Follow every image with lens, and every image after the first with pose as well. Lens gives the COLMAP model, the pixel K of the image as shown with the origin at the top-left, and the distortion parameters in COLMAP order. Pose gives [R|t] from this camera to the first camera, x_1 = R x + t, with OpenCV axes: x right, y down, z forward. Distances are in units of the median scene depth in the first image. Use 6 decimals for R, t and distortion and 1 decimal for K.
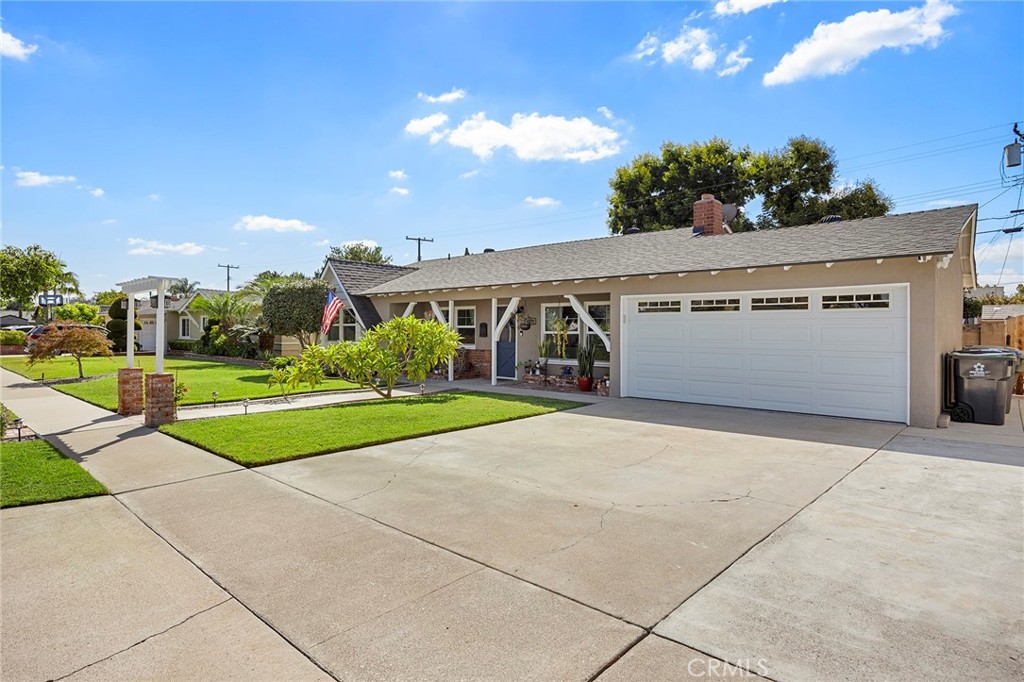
lens RADIAL K [[546.2, 0, 512.0], [0, 546.2, 341.0], [0, 0, 1]] dist [-0.002602, -0.000254]
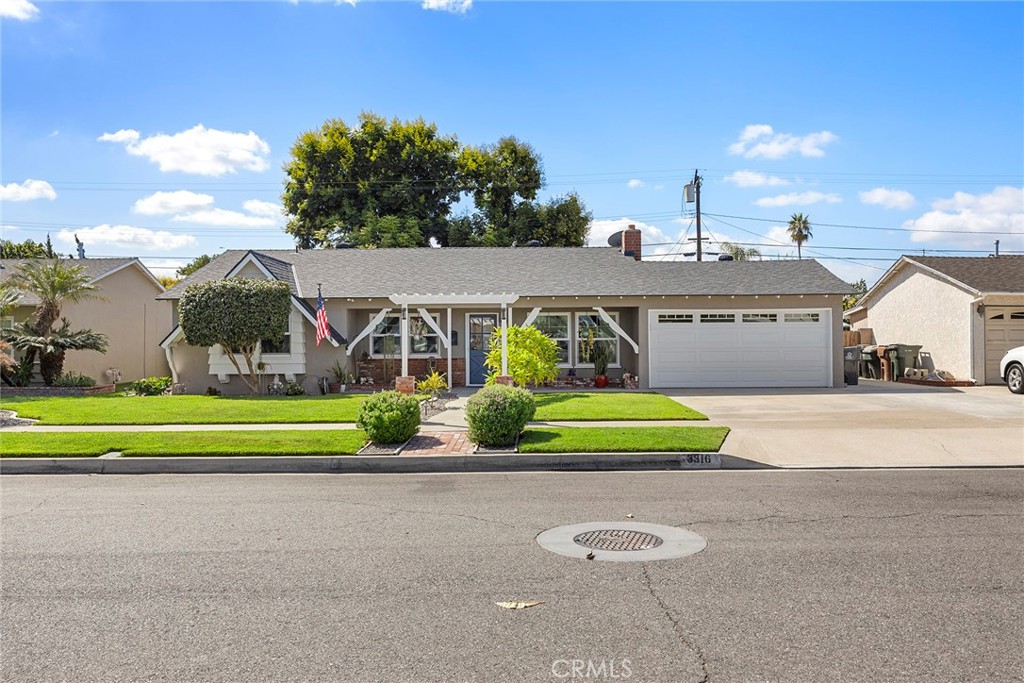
lens RADIAL K [[813.2, 0, 512.0], [0, 813.2, 341.5], [0, 0, 1]] dist [-0.008538, -0.000963]
pose [[0.751078, -0.009586, 0.660144, -0.989284], [0.022584, 0.999682, -0.011179, 0.005132], [-0.659827, 0.023305, 0.751056, -0.169998]]
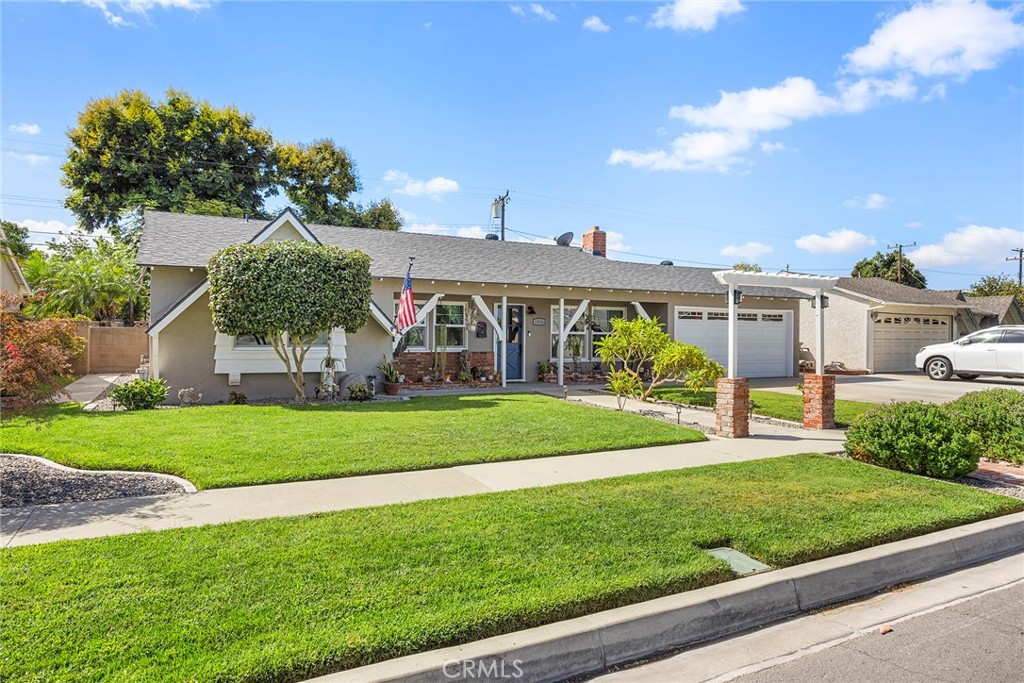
lens RADIAL K [[634.4, 0, 512.0], [0, 634.4, 341.5], [0, 0, 1]] dist [-0.002416, -0.002106]
pose [[0.354485, -0.009719, 0.935011, -1.066740], [0.011545, 0.999915, 0.006017, -0.006871], [-0.934990, 0.008662, 0.354567, 0.621549]]
